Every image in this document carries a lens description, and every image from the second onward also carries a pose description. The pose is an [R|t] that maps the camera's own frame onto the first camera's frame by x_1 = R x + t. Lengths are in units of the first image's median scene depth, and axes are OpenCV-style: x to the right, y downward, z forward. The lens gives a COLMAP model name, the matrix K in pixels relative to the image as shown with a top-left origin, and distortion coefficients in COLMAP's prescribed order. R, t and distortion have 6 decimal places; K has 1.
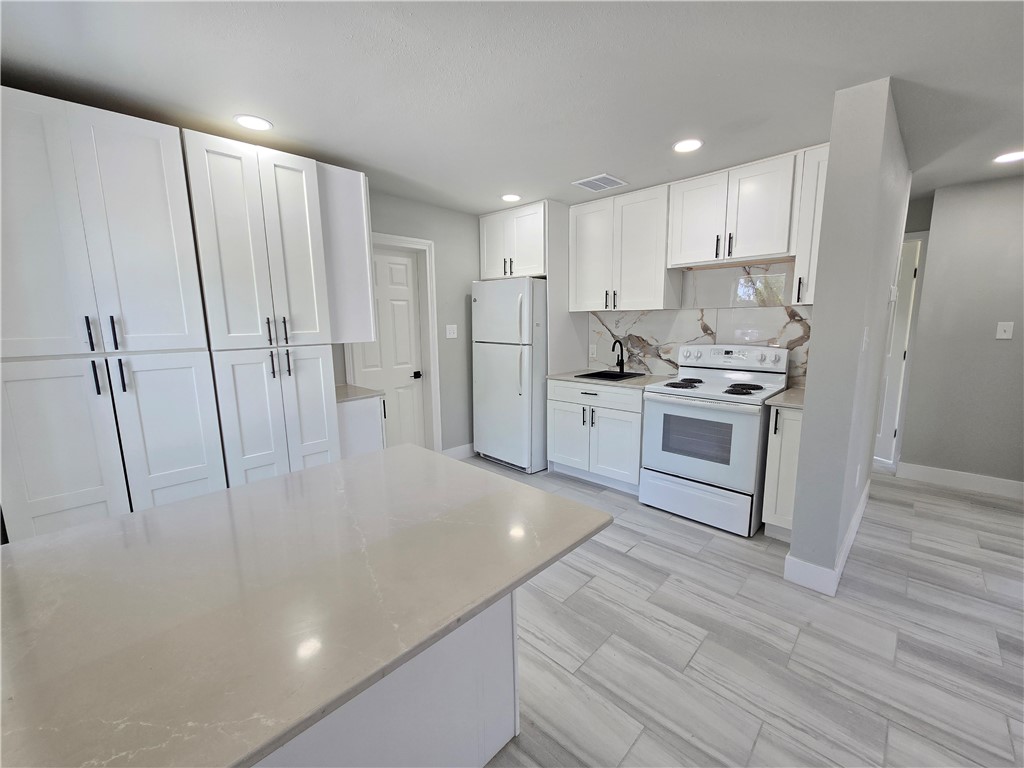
lens RADIAL K [[420.9, 0, 519.5], [0, 420.9, 384.8], [0, 0, 1]] dist [-0.000832, 0.003613]
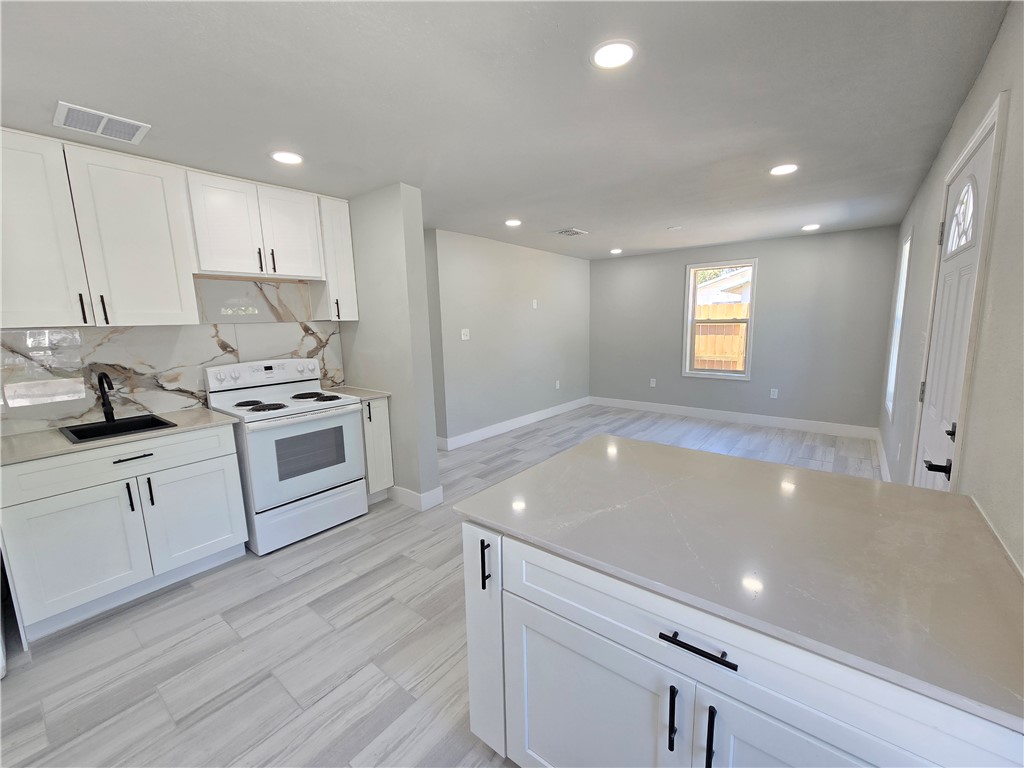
lens RADIAL K [[420.9, 0, 519.5], [0, 420.9, 384.8], [0, 0, 1]] dist [-0.000832, 0.003613]
pose [[-0.107221, -0.140800, 0.984215, -0.689343], [0.175387, 0.971719, 0.158119, -0.115625], [-0.978644, 0.189572, -0.079495, 0.646406]]
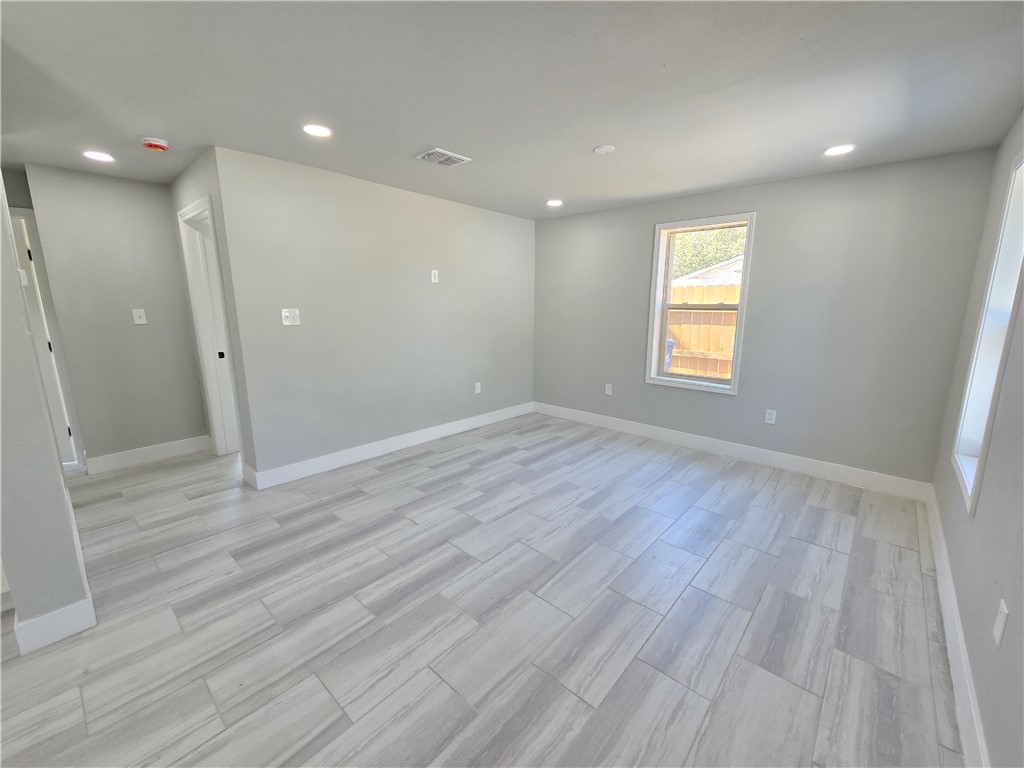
lens RADIAL K [[420.9, 0, 519.5], [0, 420.9, 384.8], [0, 0, 1]] dist [-0.000832, 0.003613]
pose [[-0.047366, -0.183953, 0.981793, -0.060532], [0.152275, 0.970078, 0.189104, -0.013293], [-0.987202, 0.158460, -0.017938, 0.054370]]
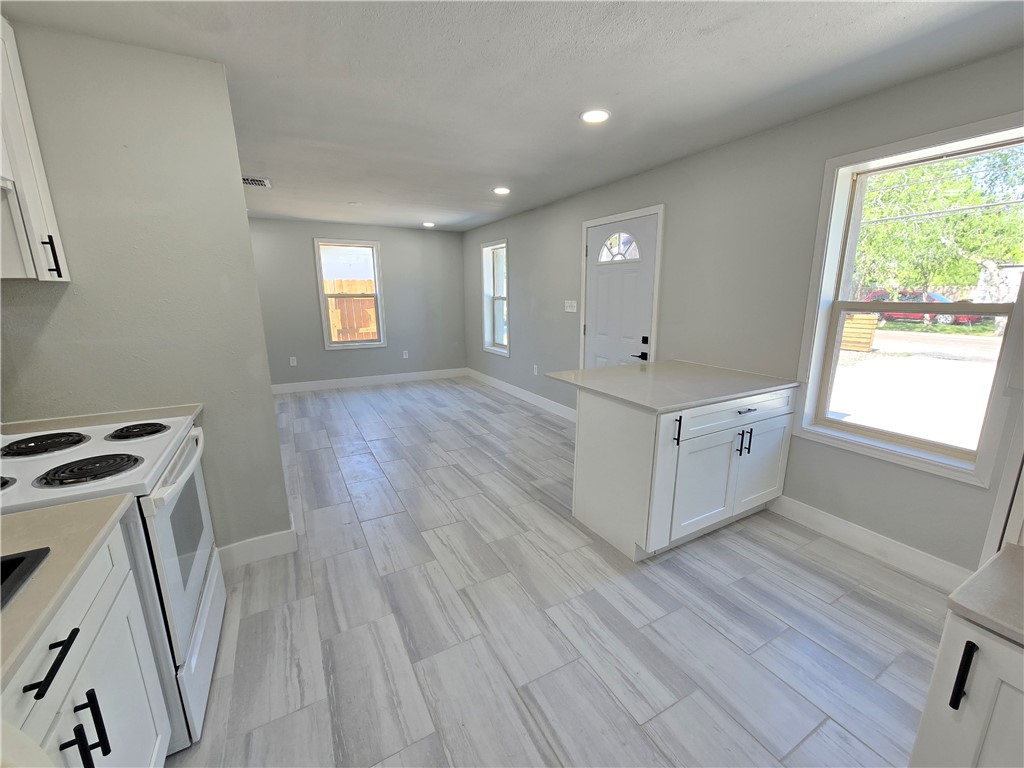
lens RADIAL K [[420.9, 0, 519.5], [0, 420.9, 384.8], [0, 0, 1]] dist [-0.000832, 0.003613]
pose [[-0.957973, -0.052069, 0.282093, -0.162389], [0.054277, 0.932722, 0.356487, -0.244948], [-0.281676, 0.356817, -0.890697, 1.489942]]
